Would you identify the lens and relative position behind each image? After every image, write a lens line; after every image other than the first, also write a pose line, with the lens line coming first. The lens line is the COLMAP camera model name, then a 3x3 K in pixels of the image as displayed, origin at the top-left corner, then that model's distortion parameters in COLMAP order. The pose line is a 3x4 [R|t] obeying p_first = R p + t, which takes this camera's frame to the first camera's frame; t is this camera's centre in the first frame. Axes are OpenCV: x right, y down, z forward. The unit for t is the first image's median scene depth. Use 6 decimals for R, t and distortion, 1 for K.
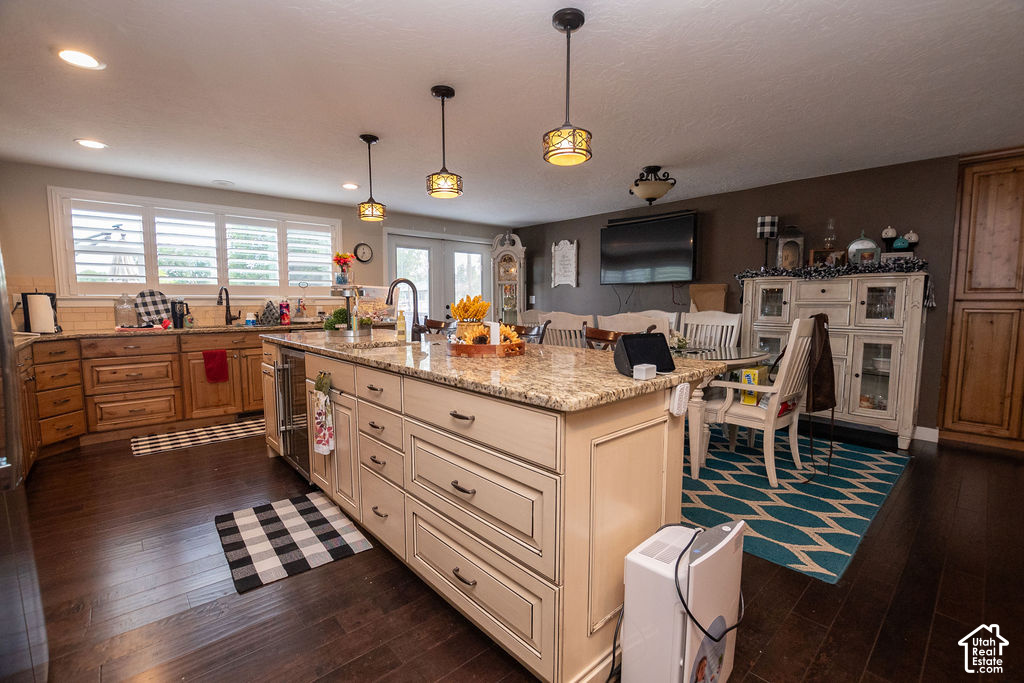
lens RADIAL K [[451.0, 0, 508.2], [0, 451.0, 346.0], [0, 0, 1]] dist [-0.026681, 0.003671]
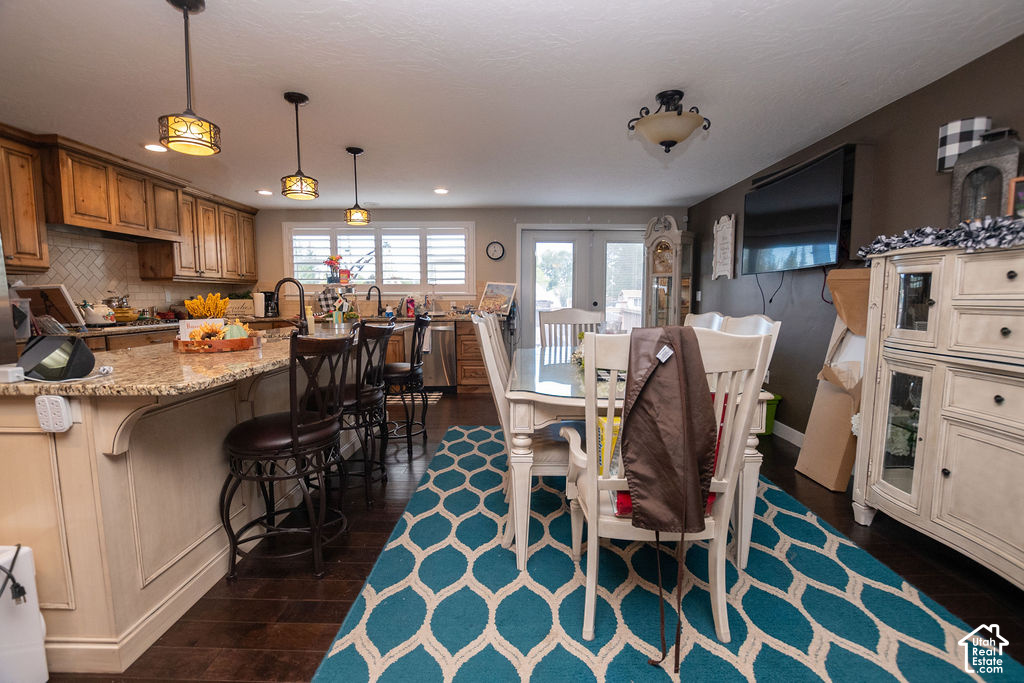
lens RADIAL K [[451.0, 0, 496.1], [0, 451.0, 353.8], [0, 0, 1]] dist [-0.026681, 0.003671]
pose [[0.723627, 0.086697, -0.684725, 0.635302], [-0.071926, 0.996150, 0.050115, -0.036087], [0.686434, 0.012985, 0.727076, 0.379147]]
